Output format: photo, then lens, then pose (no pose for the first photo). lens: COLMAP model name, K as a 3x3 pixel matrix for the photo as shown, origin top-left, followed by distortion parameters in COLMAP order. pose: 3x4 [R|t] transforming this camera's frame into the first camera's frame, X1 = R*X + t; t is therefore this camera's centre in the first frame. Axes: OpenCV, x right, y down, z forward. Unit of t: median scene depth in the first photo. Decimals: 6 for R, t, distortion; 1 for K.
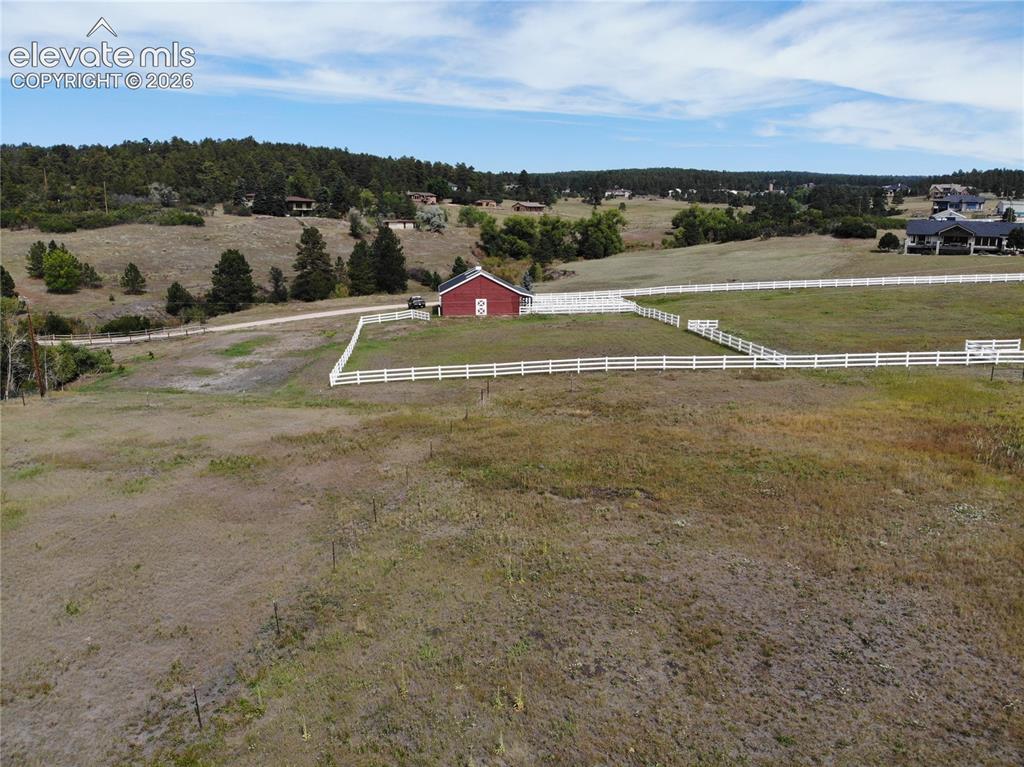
lens RADIAL K [[752.5, 0, 522.8], [0, 752.5, 392.5], [0, 0, 1]] dist [0.045325, -0.139653]
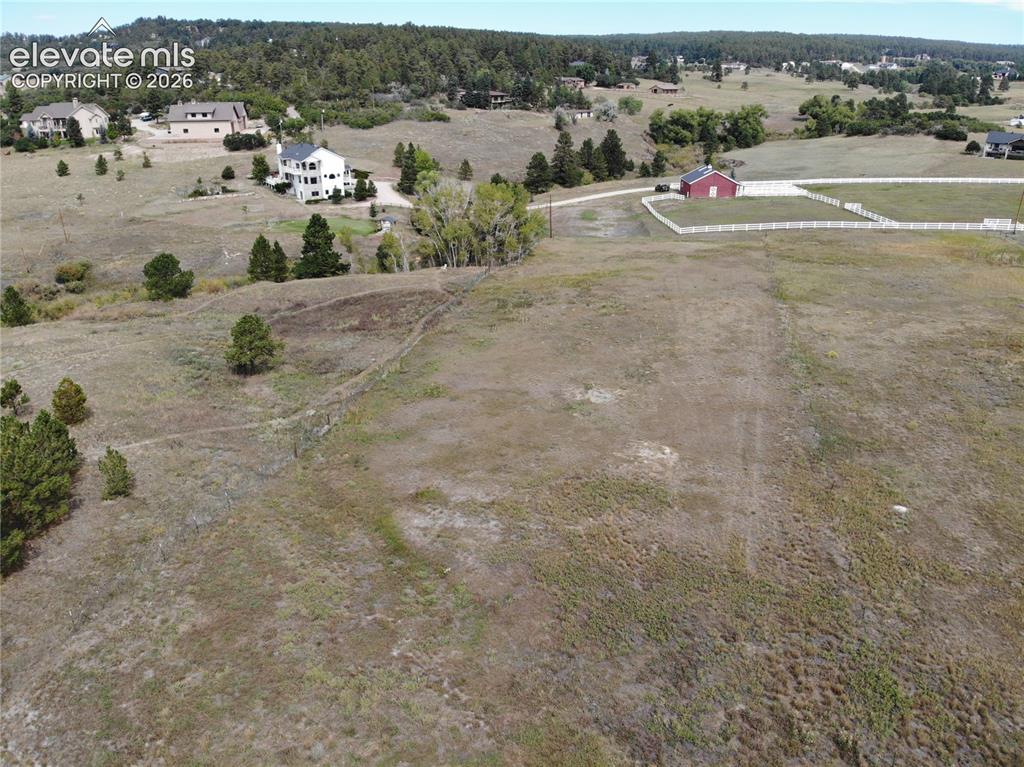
lens RADIAL K [[752.5, 0, 508.0], [0, 752.5, 396.6], [0, 0, 1]] dist [0.045325, -0.139653]
pose [[0.992886, 0.043136, -0.110985, -0.201705], [-0.023241, 0.984353, 0.174669, 0.036306], [0.116783, -0.170847, 0.978352, -0.535461]]
